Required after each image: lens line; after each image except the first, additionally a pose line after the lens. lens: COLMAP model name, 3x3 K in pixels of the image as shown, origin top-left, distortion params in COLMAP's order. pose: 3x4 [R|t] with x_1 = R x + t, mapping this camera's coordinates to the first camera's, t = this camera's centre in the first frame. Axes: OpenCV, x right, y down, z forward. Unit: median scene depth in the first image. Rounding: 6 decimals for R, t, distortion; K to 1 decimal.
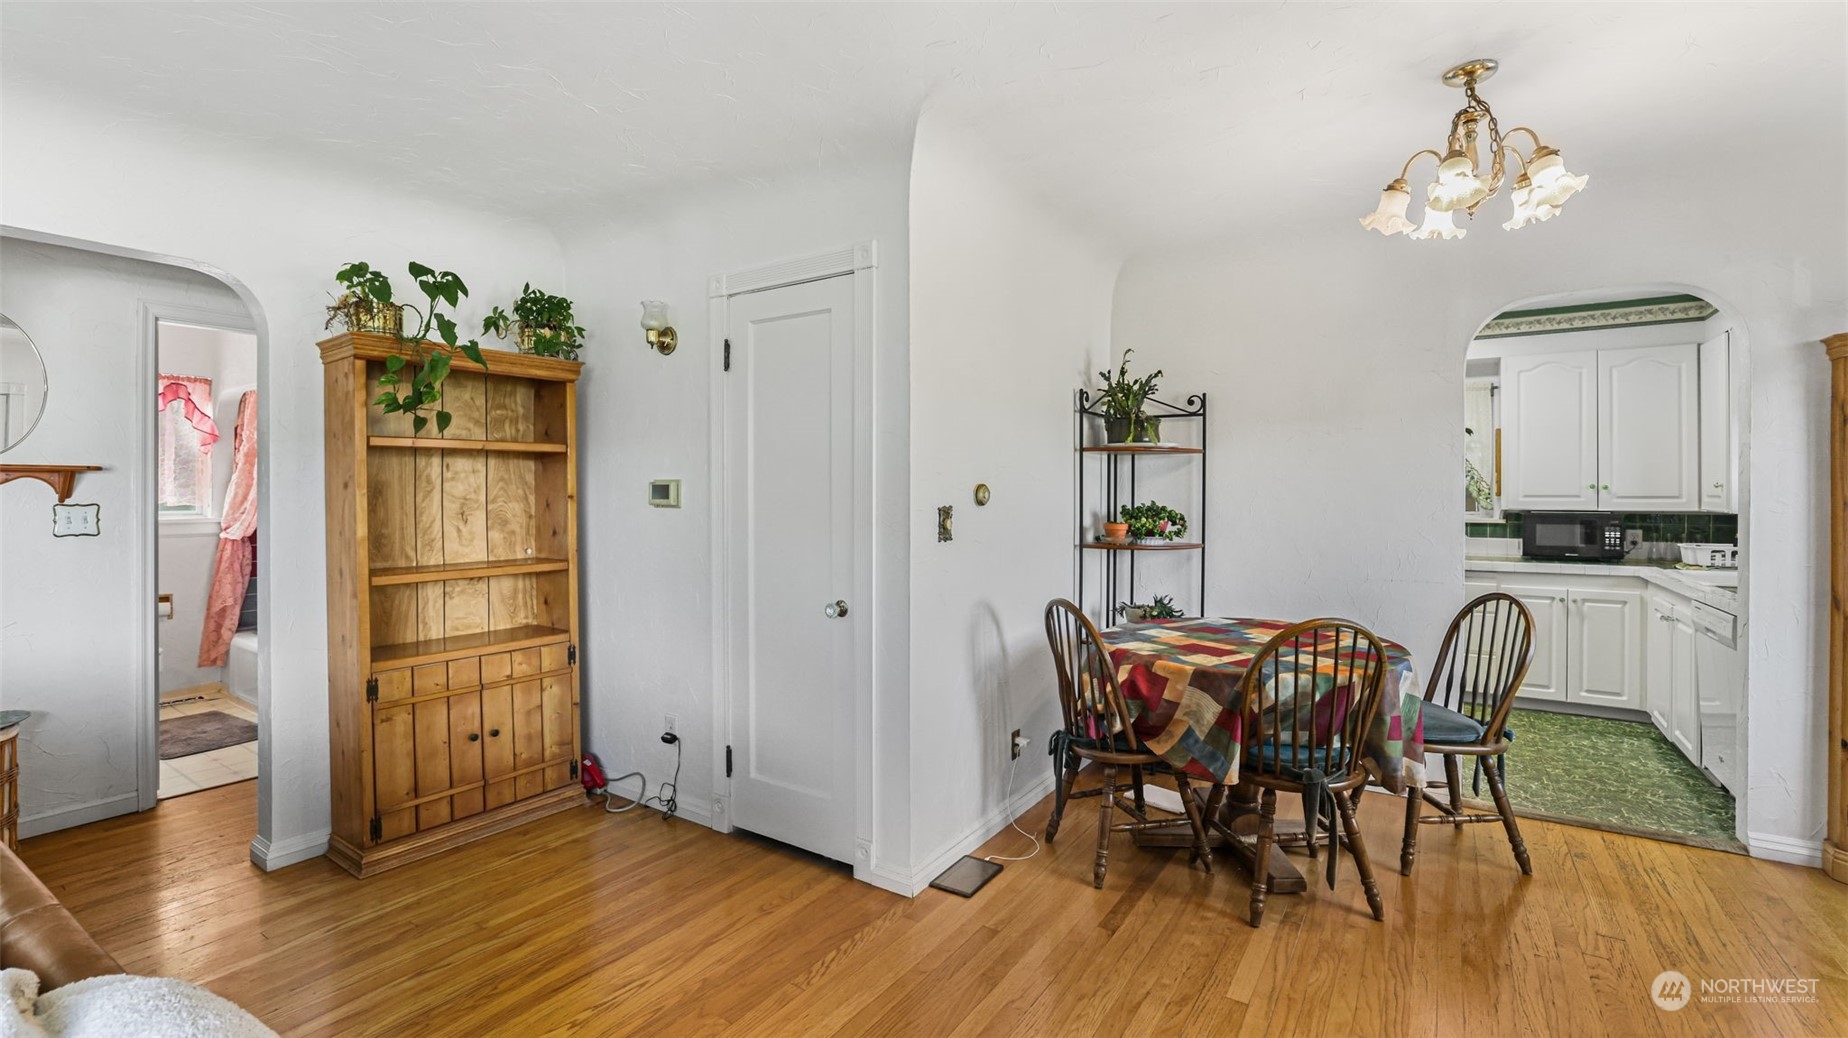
lens RADIAL K [[812.6, 0, 918.3], [0, 812.6, 493.7], [0, 0, 1]] dist [-0.047194, 0.014443]
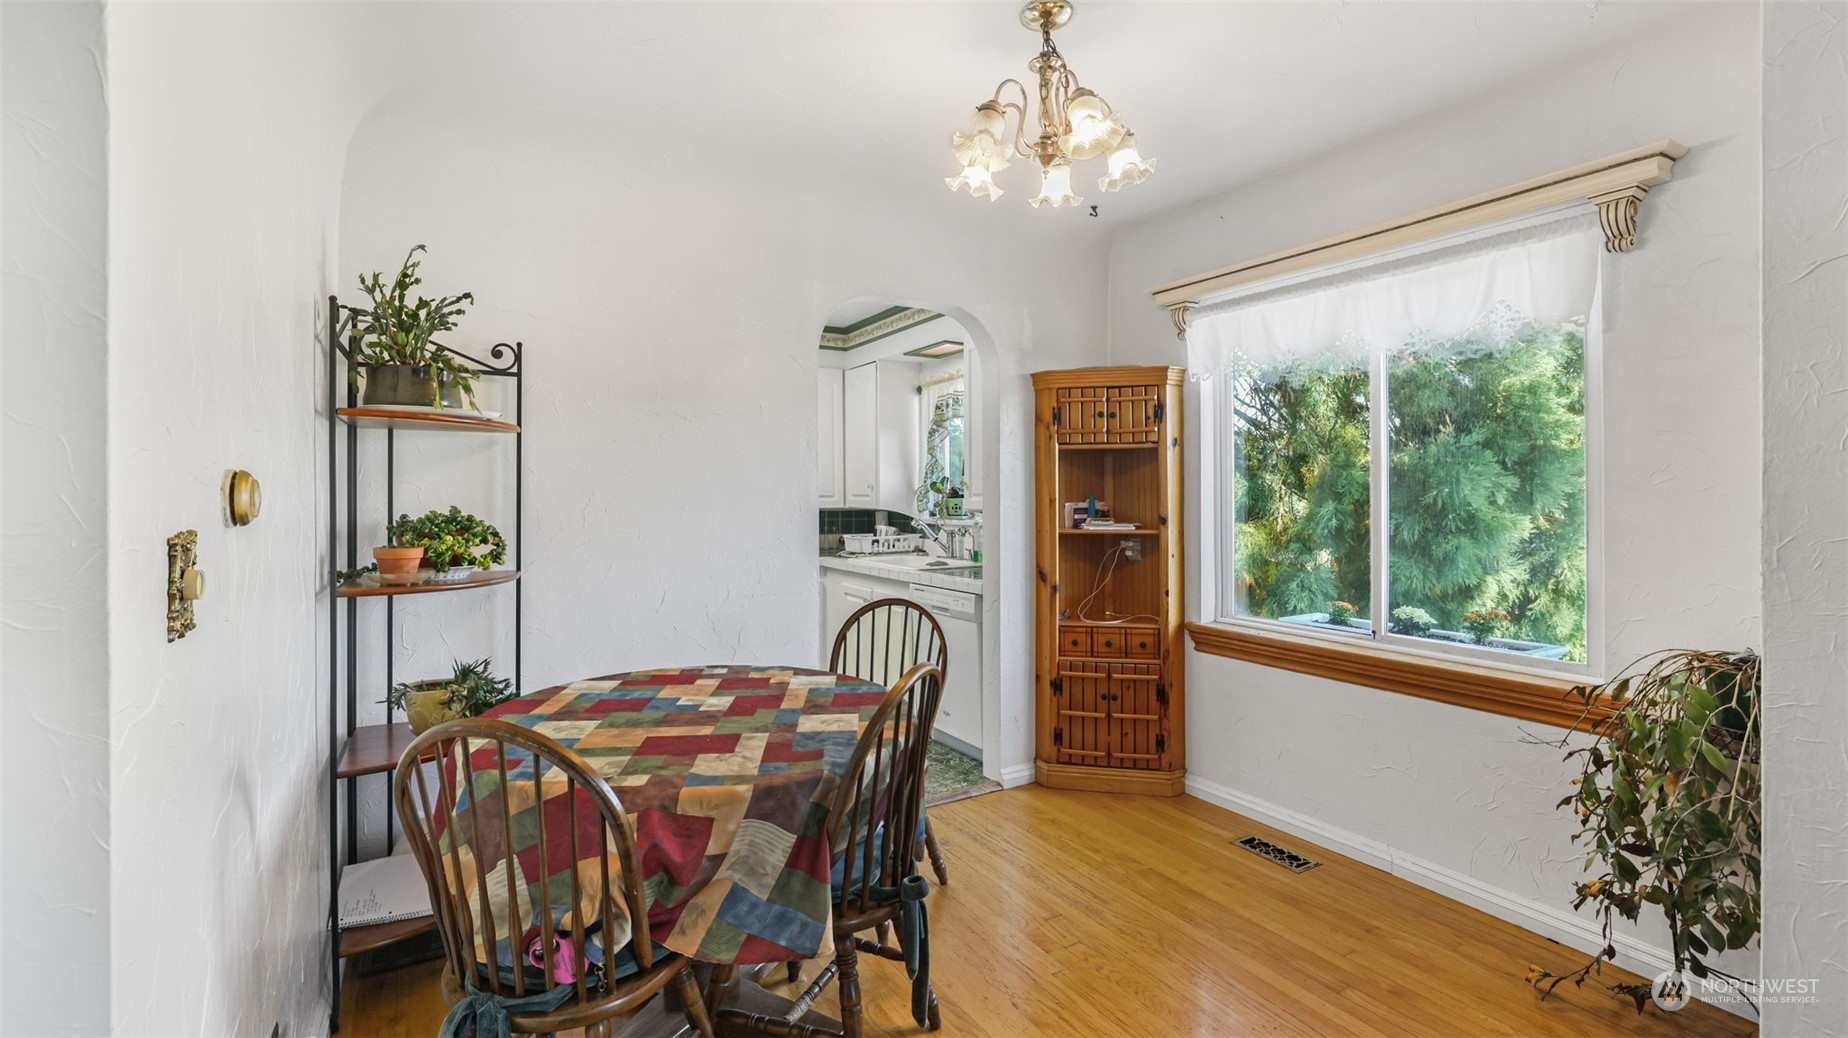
lens RADIAL K [[812.6, 0, 918.3], [0, 812.6, 493.7], [0, 0, 1]] dist [-0.047194, 0.014443]
pose [[0.442645, -0.003029, 0.896692, -0.094905], [0.003395, 0.999993, 0.001702, -0.000645], [-0.896691, 0.002291, 0.442652, 0.432180]]
